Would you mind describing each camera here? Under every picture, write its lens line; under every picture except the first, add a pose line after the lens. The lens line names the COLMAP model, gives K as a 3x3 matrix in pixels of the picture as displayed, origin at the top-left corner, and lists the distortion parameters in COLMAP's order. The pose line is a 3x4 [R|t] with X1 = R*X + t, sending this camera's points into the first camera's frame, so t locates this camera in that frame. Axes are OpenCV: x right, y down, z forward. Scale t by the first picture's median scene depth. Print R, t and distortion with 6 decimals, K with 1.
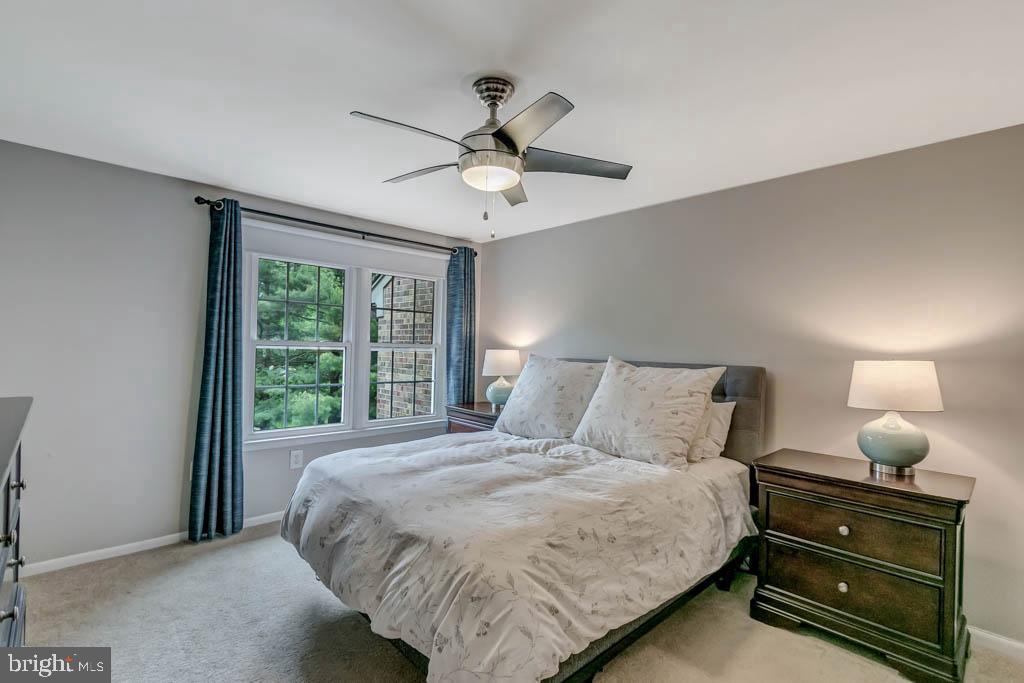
lens RADIAL K [[471.9, 0, 513.5], [0, 471.9, 344.6], [0, 0, 1]] dist [0.002384, 0.000109]
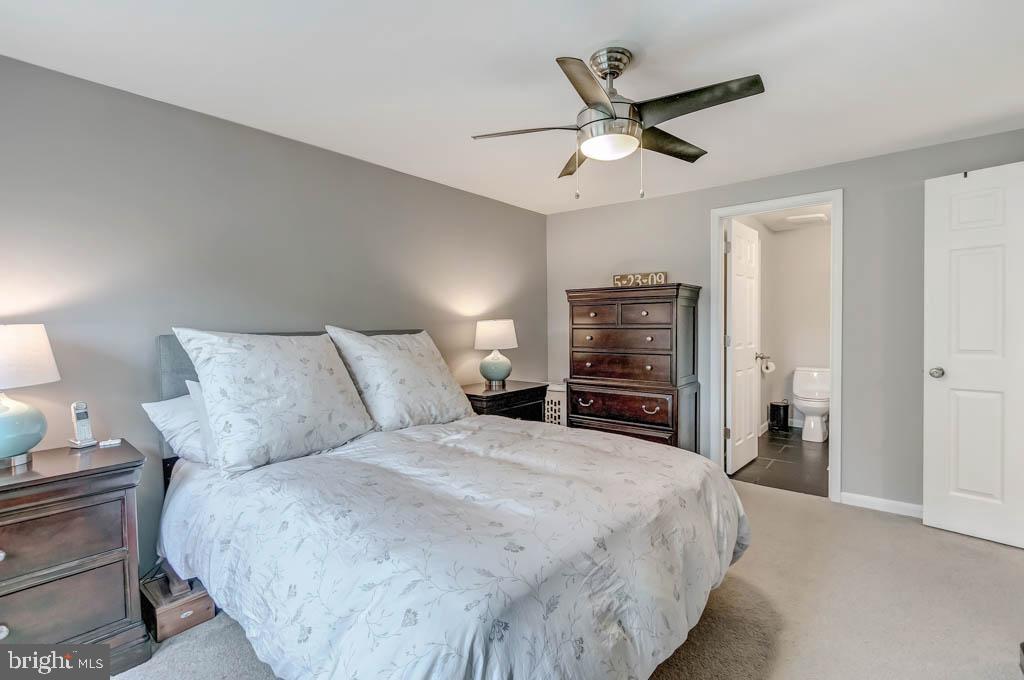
lens RADIAL K [[456.7, 0, 512.0], [0, 456.7, 340.0], [0, 0, 1]] dist [0.000548, 0.000032]
pose [[-0.101284, -0.060366, 0.993024, -0.862290], [0.004469, 0.998120, 0.061131, 0.003477], [-0.994848, 0.010629, -0.100824, 1.098886]]
